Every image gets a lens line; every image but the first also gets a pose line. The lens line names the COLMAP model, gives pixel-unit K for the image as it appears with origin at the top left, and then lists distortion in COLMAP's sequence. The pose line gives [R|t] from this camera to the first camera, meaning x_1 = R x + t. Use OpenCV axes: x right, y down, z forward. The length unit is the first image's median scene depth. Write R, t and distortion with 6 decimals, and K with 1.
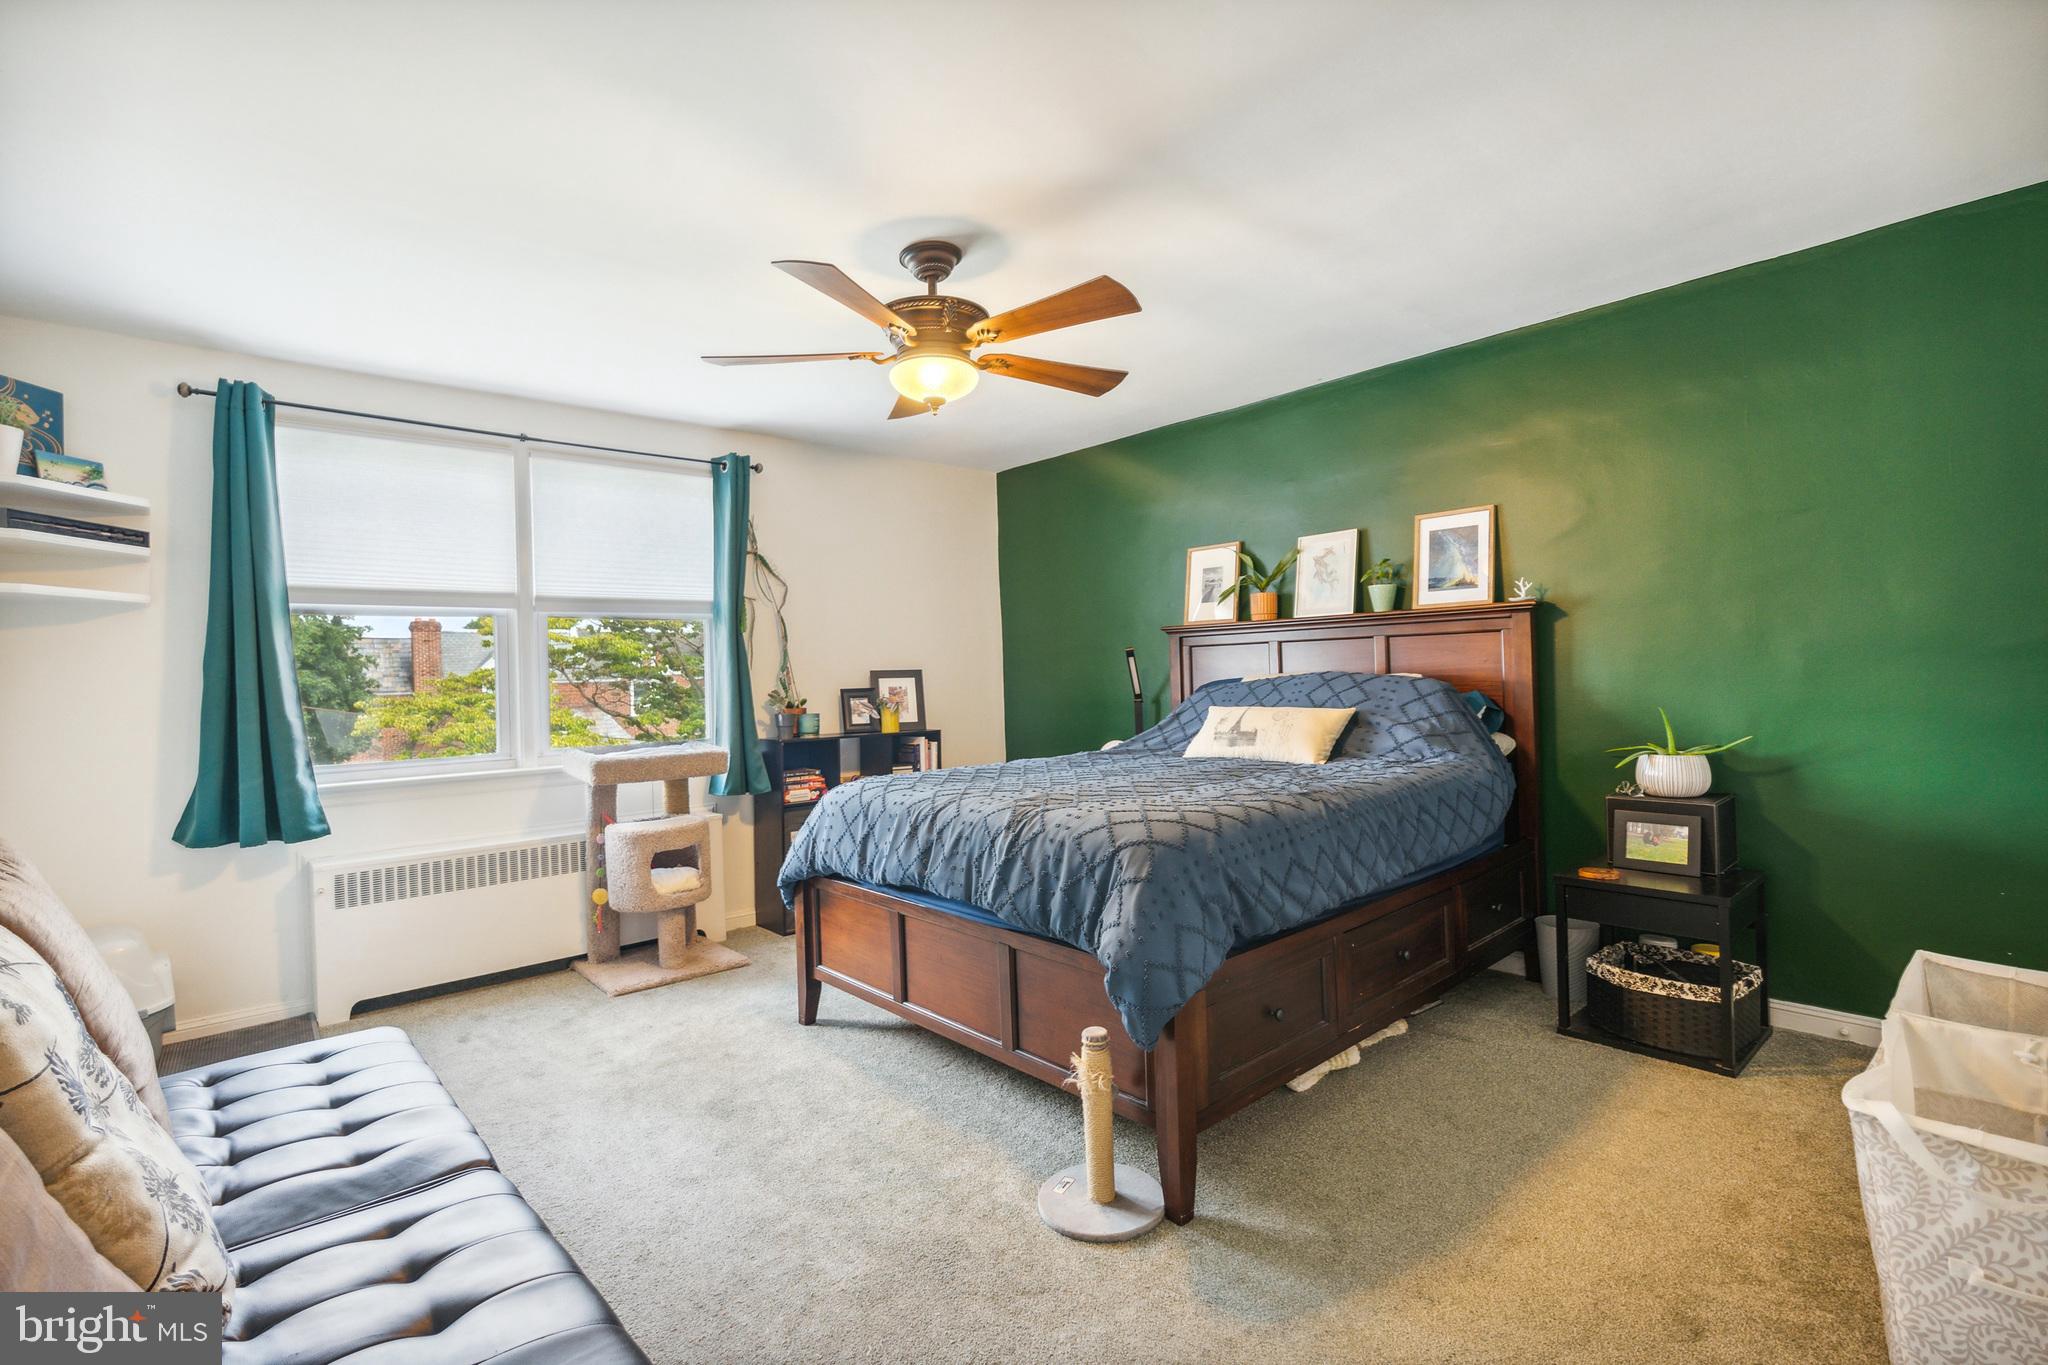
lens RADIAL K [[934.9, 0, 1014.0], [0, 934.9, 679.1], [0, 0, 1]] dist [-0.000181, 0.000041]
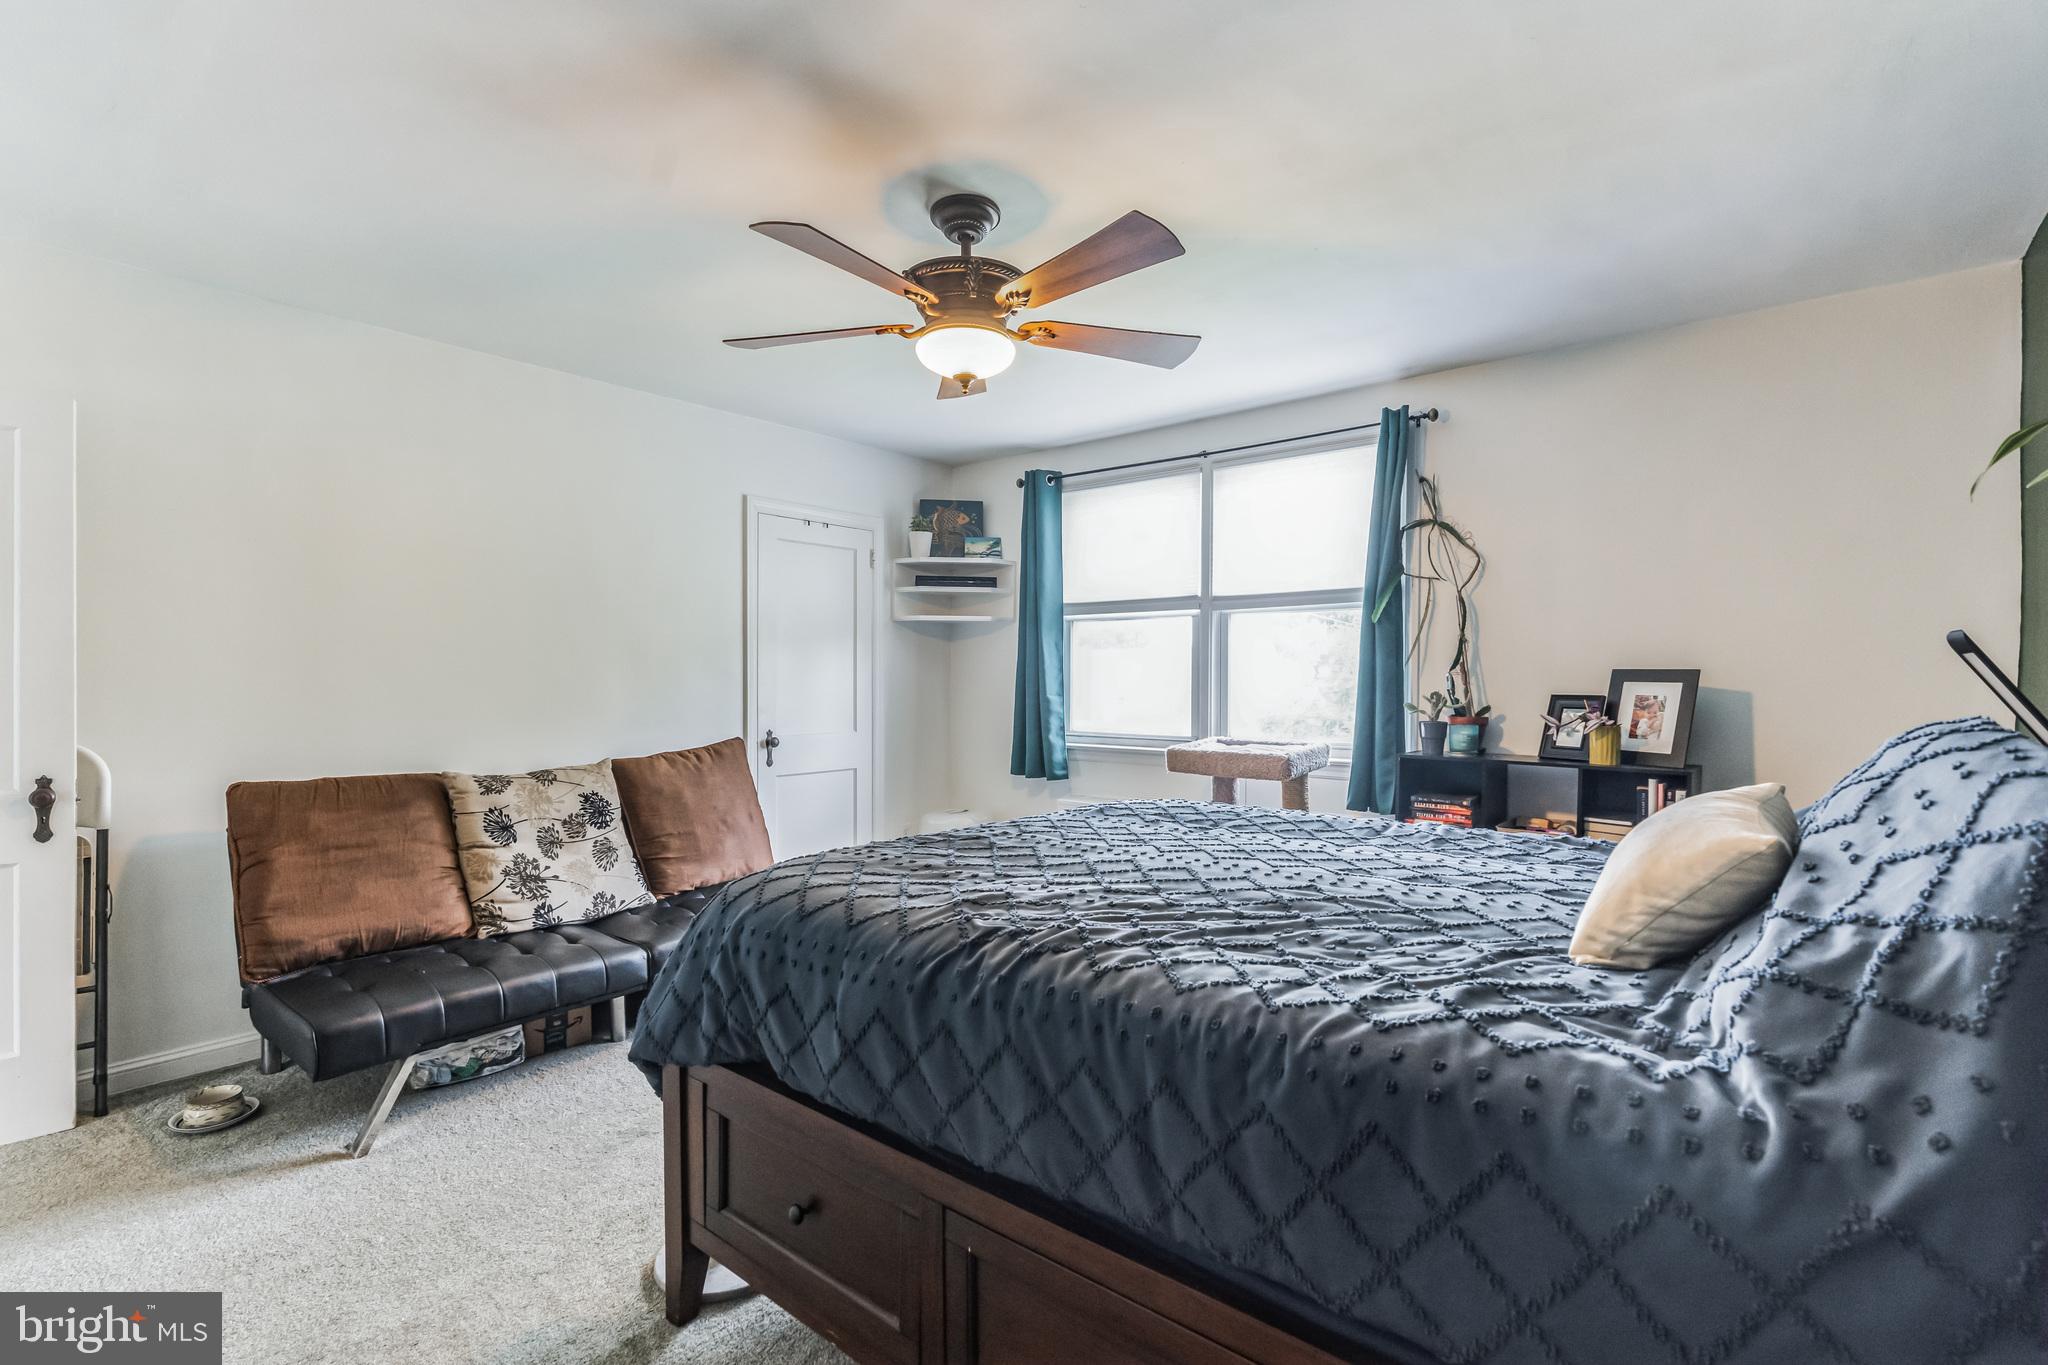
lens RADIAL K [[934.9, 0, 1032.3], [0, 934.9, 688.7], [0, 0, 1]] dist [-0.000181, 0.000041]
pose [[0.160292, 0.047637, -0.985919, 0.442375], [-0.004828, 0.998861, 0.047477, -0.025218], [0.987058, -0.002850, 0.160340, 0.494630]]
